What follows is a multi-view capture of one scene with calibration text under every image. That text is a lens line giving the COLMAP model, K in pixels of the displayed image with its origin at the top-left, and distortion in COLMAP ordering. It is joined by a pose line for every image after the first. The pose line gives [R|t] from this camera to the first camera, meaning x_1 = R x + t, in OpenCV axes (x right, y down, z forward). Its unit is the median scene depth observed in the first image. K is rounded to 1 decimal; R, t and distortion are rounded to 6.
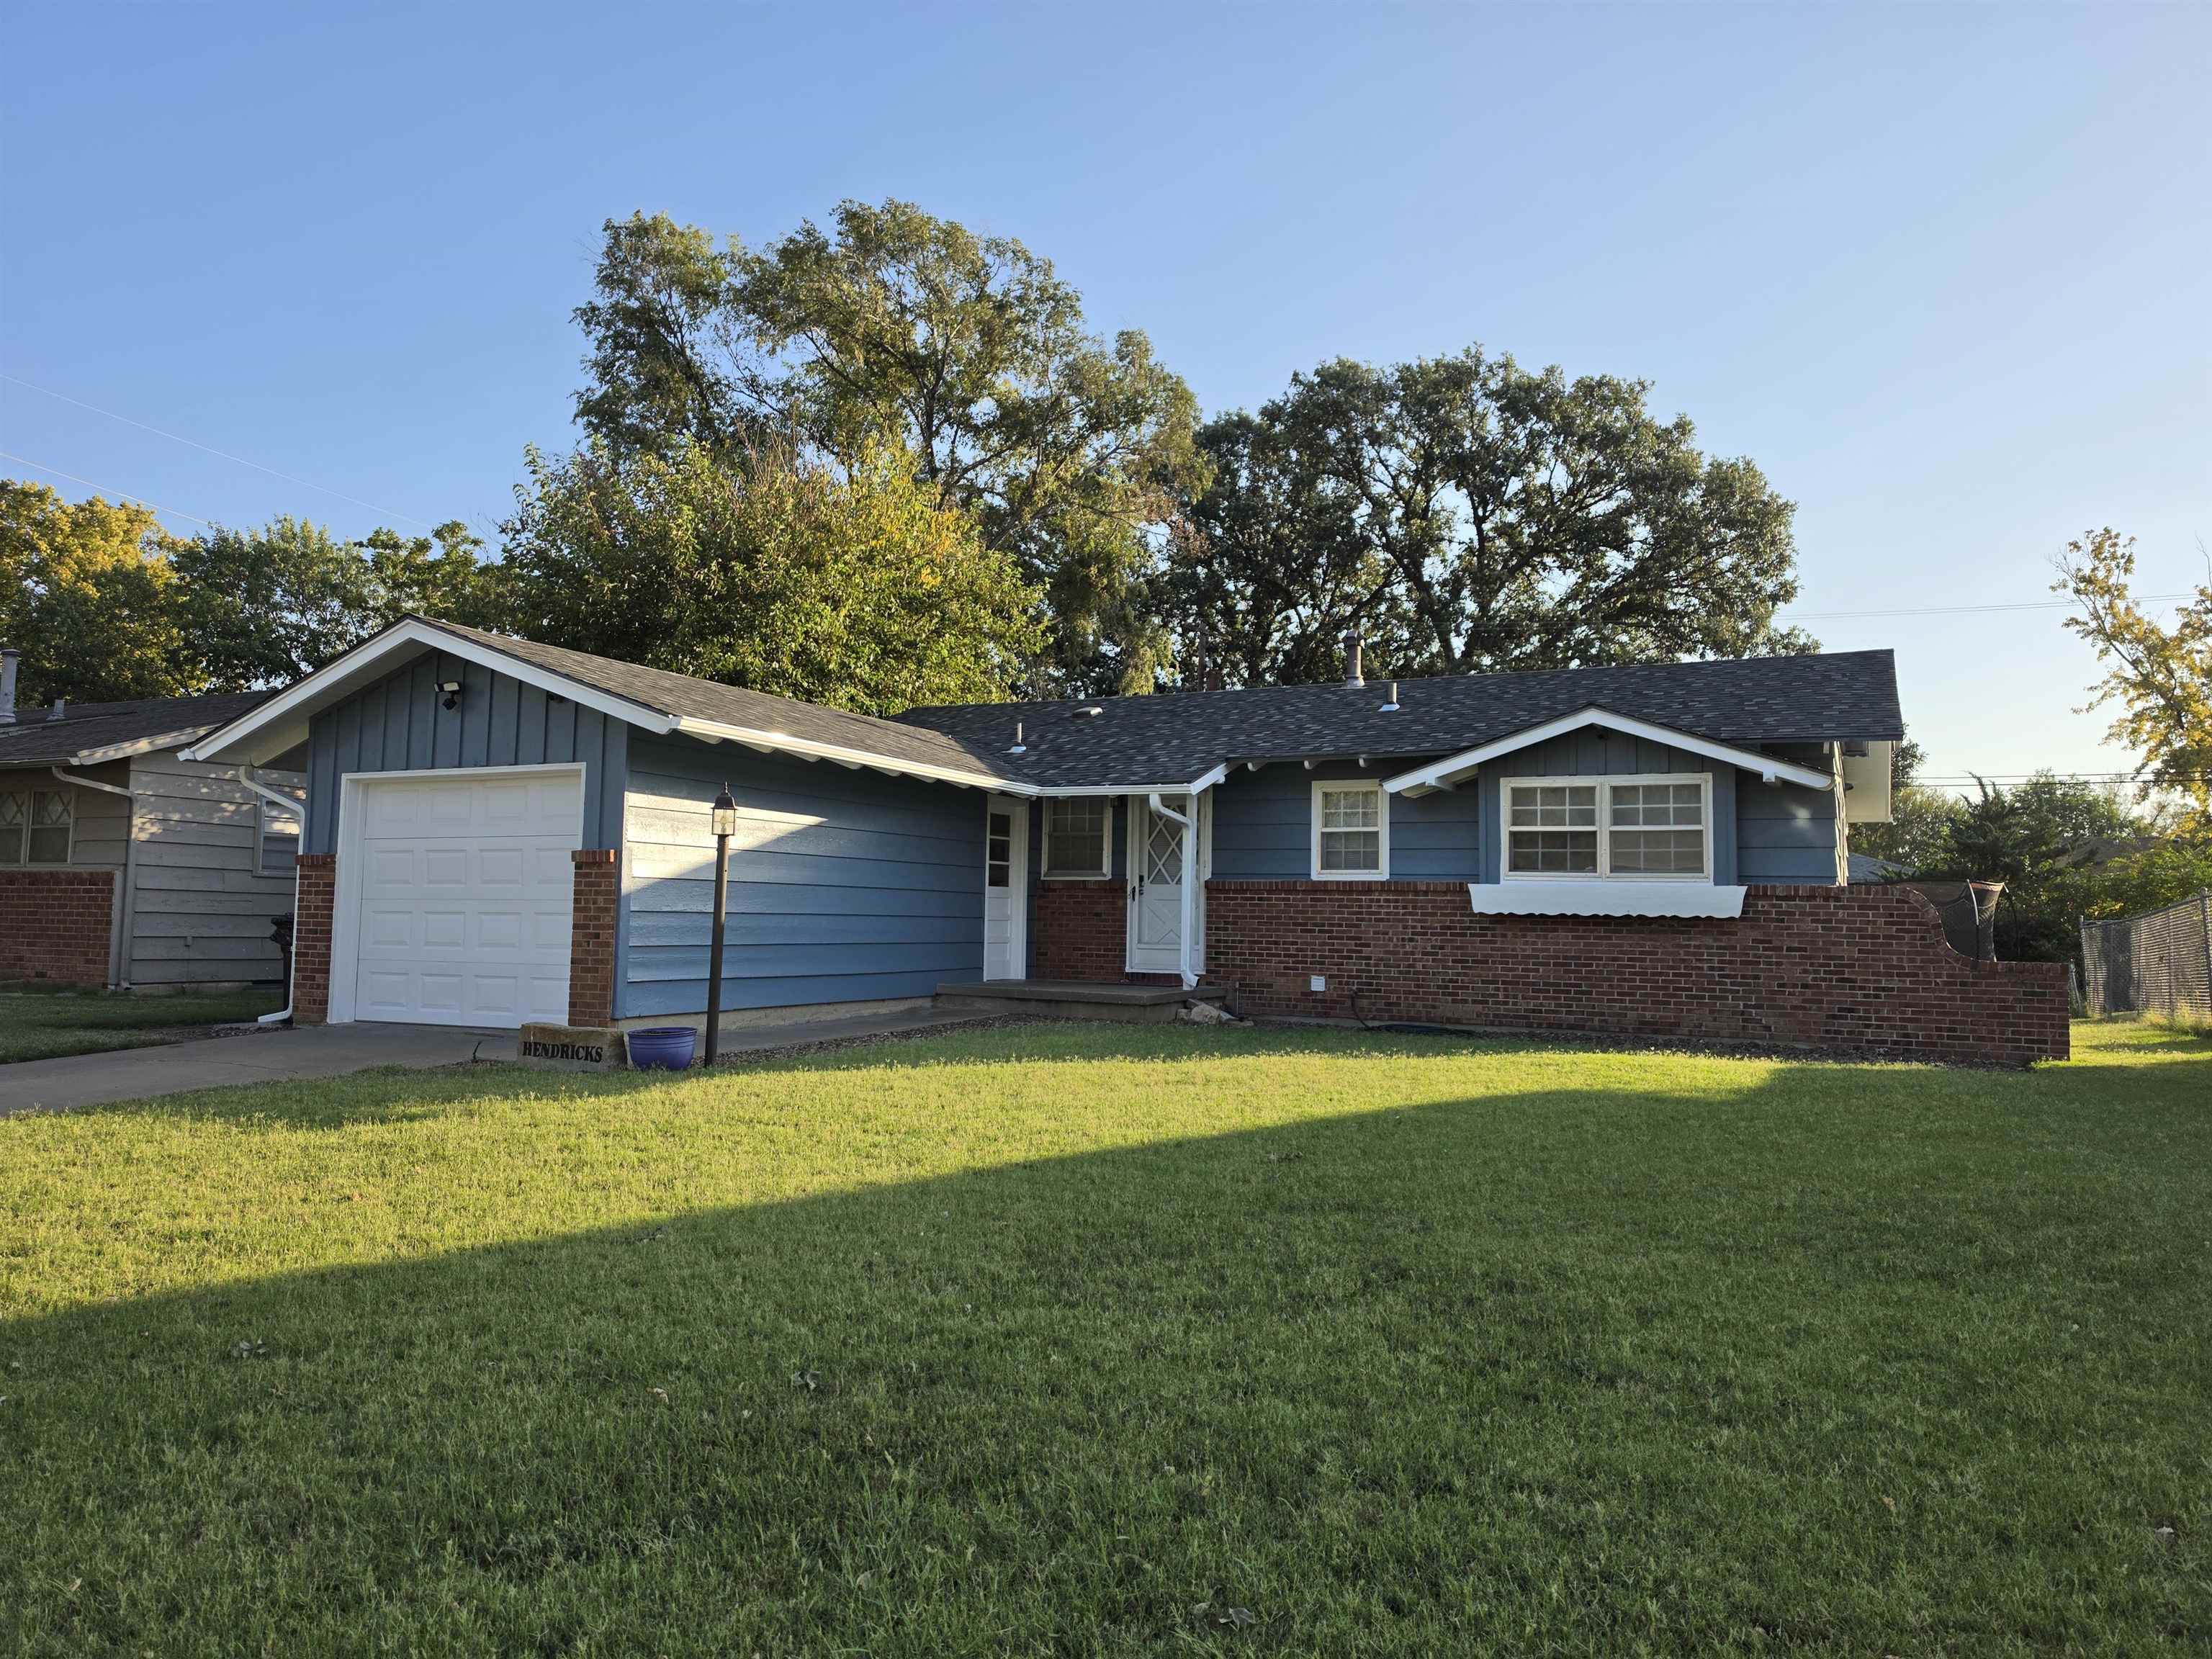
lens RADIAL K [[1528.8, 0, 1106.0], [0, 1528.8, 829.5], [0, 0, 1]] dist [0.048710, -0.001286]
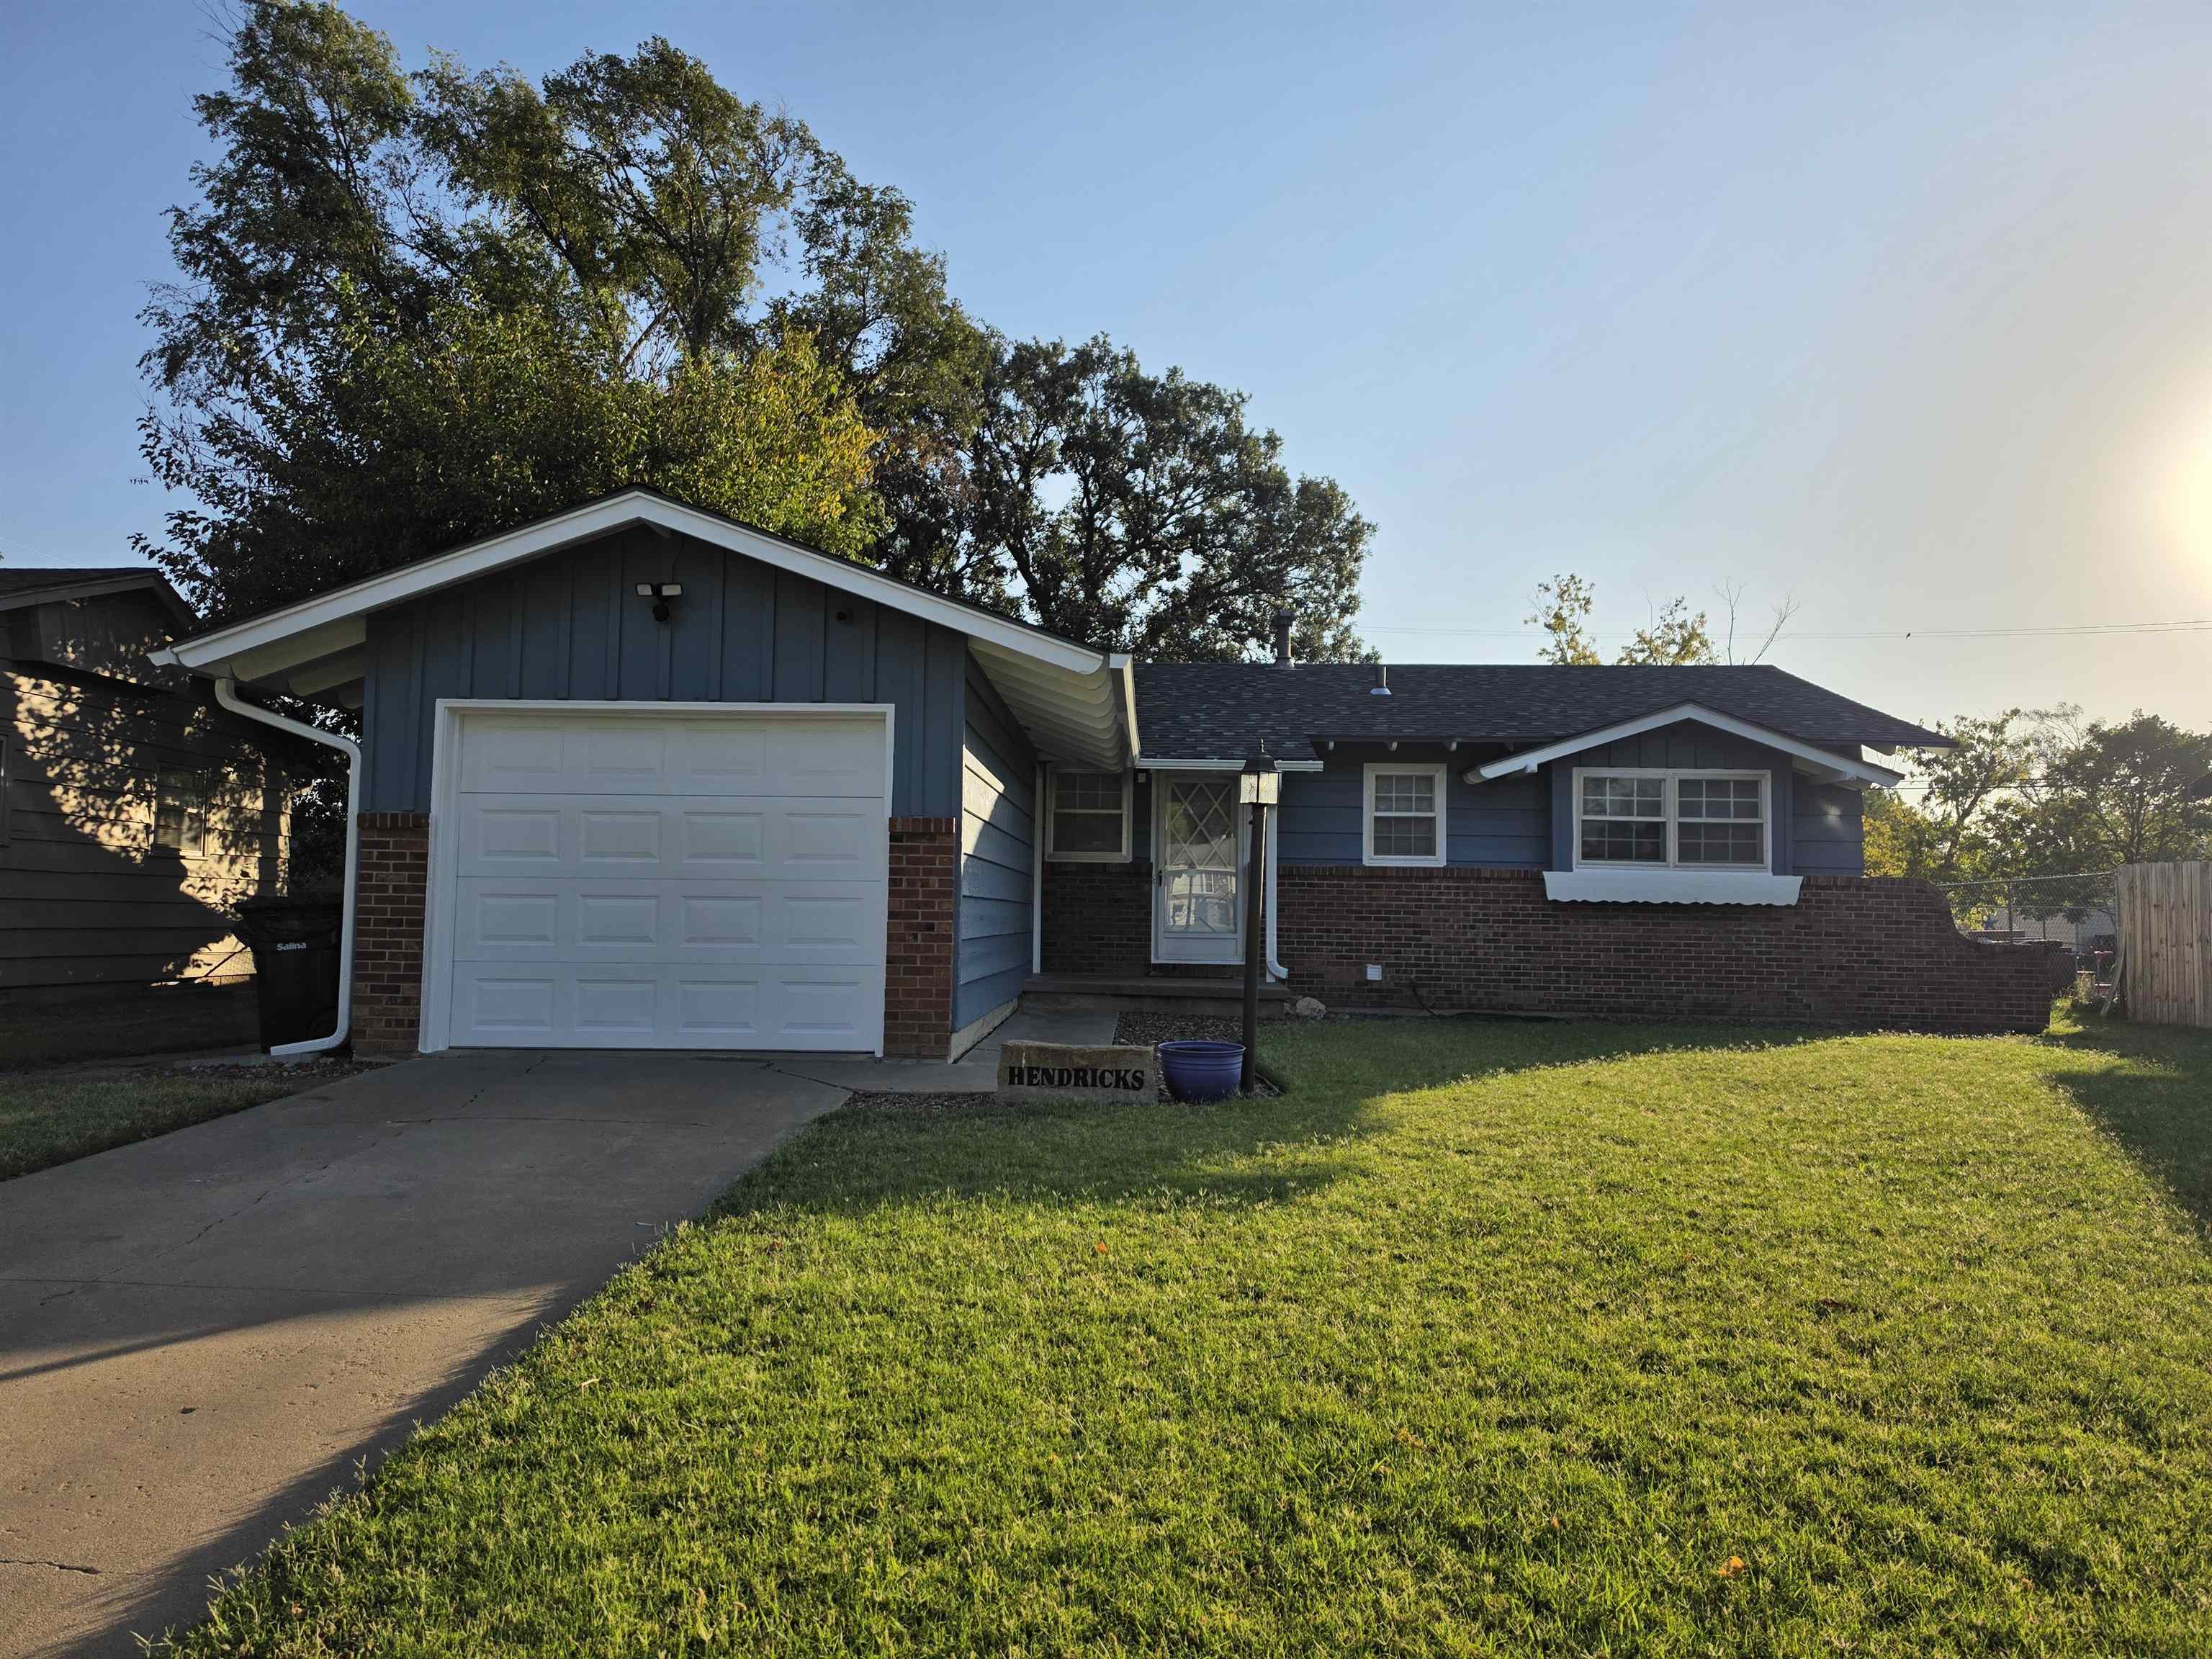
lens RADIAL K [[1540.8, 0, 1058.7], [0, 1540.8, 831.3], [0, 0, 1]] dist [0.074745, -0.112143]
pose [[0.907462, 0.021005, 0.419608, -0.480953], [-0.026123, 0.999638, 0.006455, 0.010959], [-0.419320, -0.016819, 0.907683, 0.210877]]
